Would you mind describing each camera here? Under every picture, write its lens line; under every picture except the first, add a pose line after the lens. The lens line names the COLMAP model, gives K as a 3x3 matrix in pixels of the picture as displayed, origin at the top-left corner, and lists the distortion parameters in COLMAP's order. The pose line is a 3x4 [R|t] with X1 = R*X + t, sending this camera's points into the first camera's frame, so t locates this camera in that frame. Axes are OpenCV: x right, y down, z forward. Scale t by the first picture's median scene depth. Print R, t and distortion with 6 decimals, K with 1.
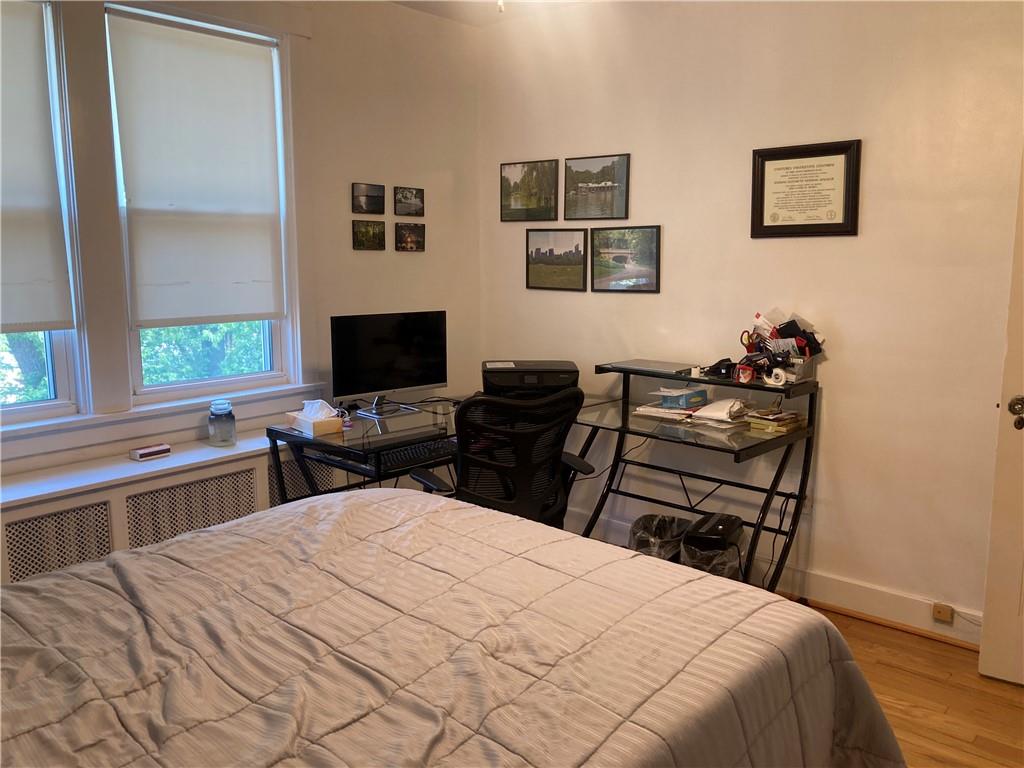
lens RADIAL K [[829.5, 0, 490.6], [0, 829.5, 366.8], [0, 0, 1]] dist [0.007985, -0.001410]
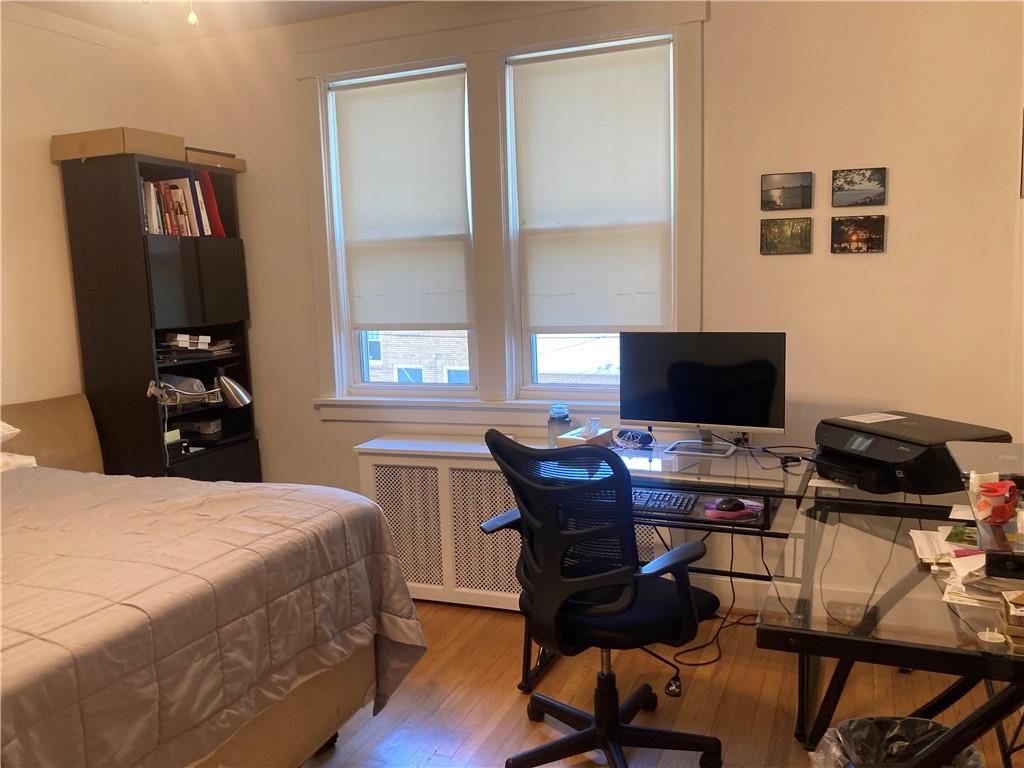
lens RADIAL K [[822.7, 0, 559.2], [0, 822.7, 384.0], [0, 0, 1]] dist [0.005513, -0.002101]
pose [[0.382505, 0.108811, -0.917524, 0.523337], [-0.091846, 0.992601, 0.079425, -0.057370], [0.919377, 0.053890, 0.389669, 0.481749]]
